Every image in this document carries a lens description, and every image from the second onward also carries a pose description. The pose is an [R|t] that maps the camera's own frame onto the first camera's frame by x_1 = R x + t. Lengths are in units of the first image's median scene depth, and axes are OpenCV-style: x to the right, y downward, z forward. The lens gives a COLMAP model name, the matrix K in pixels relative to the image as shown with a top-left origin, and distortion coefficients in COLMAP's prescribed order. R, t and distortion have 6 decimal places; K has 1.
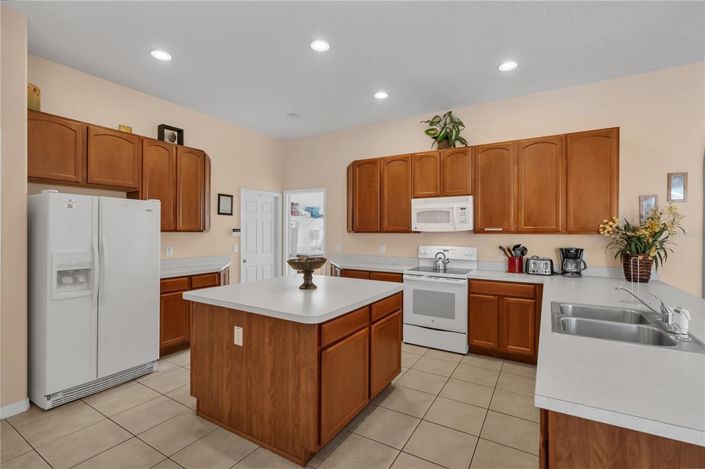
lens RADIAL K [[321.7, 0, 353.7], [0, 321.7, 234.4], [0, 0, 1]] dist [0.003377, 0.001087]
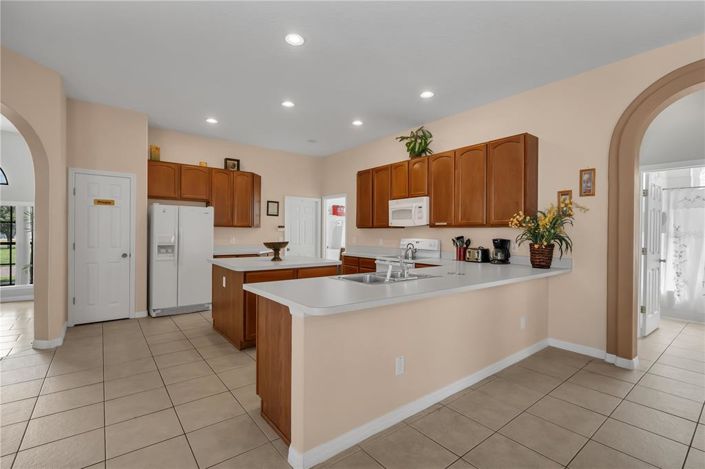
lens RADIAL K [[321.7, 0, 353.6], [0, 321.7, 235.2], [0, 0, 1]] dist [0.003377, 0.001087]
pose [[0.935084, 0.006094, -0.354375, 0.546608], [-0.007547, 0.999968, -0.002719, 0.032218], [0.354347, 0.005217, 0.935099, -0.243216]]
